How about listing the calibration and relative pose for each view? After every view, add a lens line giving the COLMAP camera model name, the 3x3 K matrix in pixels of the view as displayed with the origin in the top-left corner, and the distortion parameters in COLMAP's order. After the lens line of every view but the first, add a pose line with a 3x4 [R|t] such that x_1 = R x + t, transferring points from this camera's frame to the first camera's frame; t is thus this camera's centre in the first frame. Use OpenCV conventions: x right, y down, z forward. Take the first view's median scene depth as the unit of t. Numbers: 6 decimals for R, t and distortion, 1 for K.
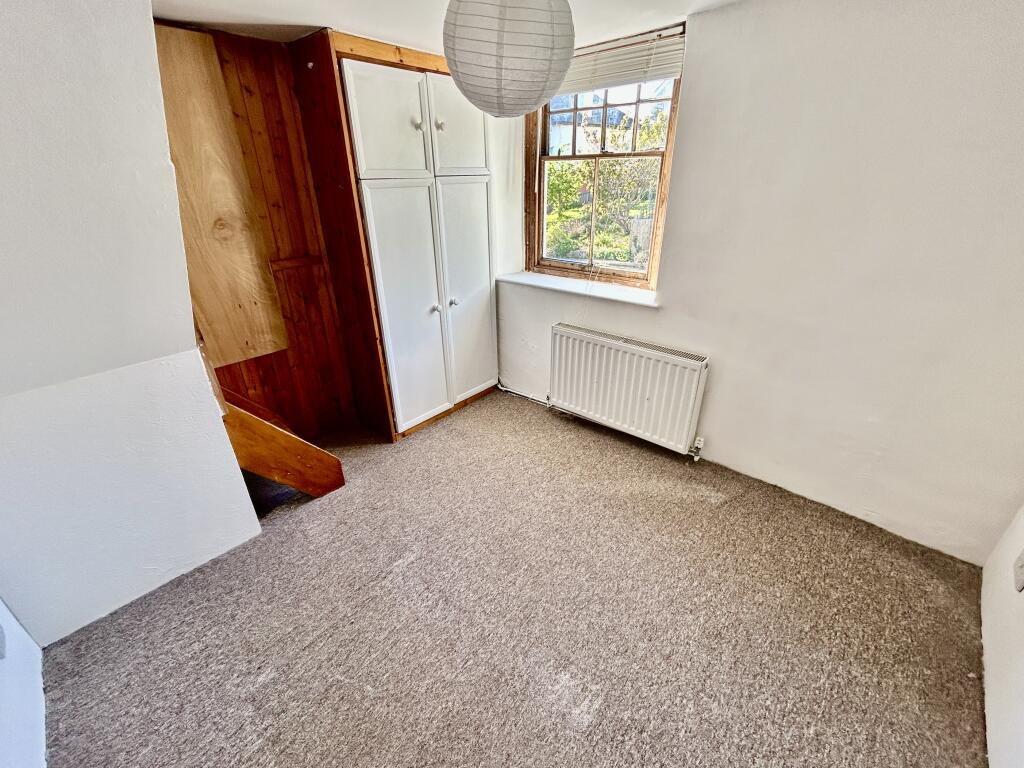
lens RADIAL K [[438.0, 0, 512.7], [0, 438.0, 383.1], [0, 0, 1]] dist [0.000925, 0.000015]
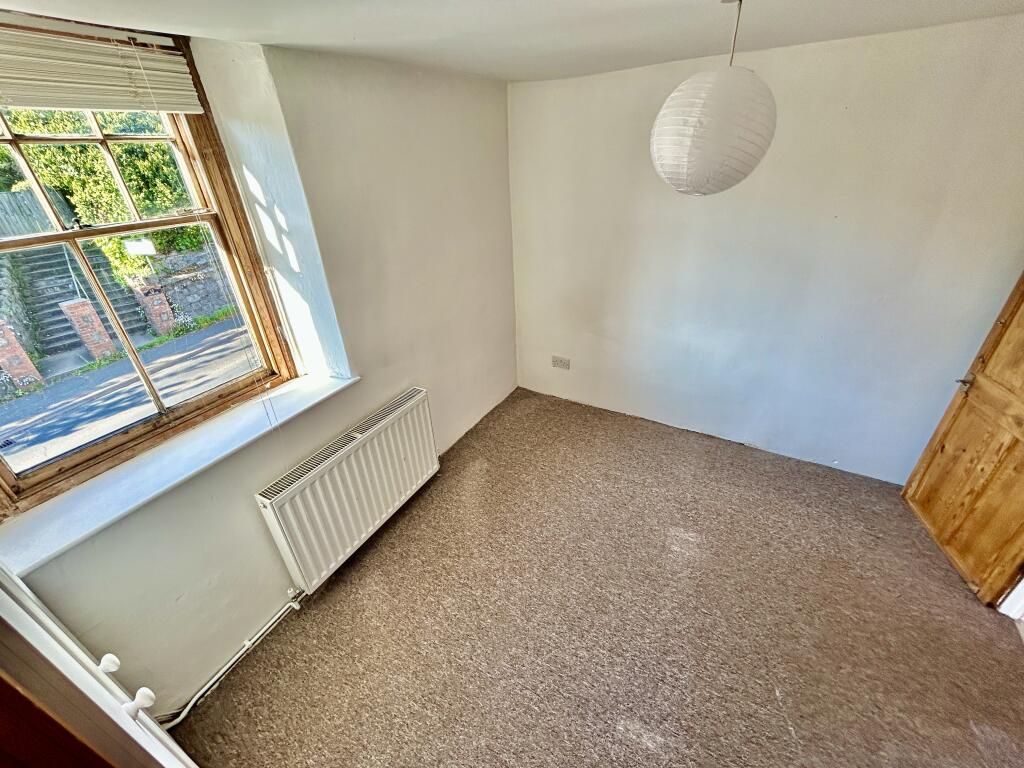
lens RADIAL K [[418.4, 0, 511.5], [0, 418.4, 387.5], [0, 0, 1]] dist [-0.001211, 0.001969]
pose [[-0.206398, -0.452365, 0.867621, -0.476546], [0.481140, 0.725183, 0.492558, -0.431517], [-0.852000, 0.519110, 0.067975, 0.699185]]
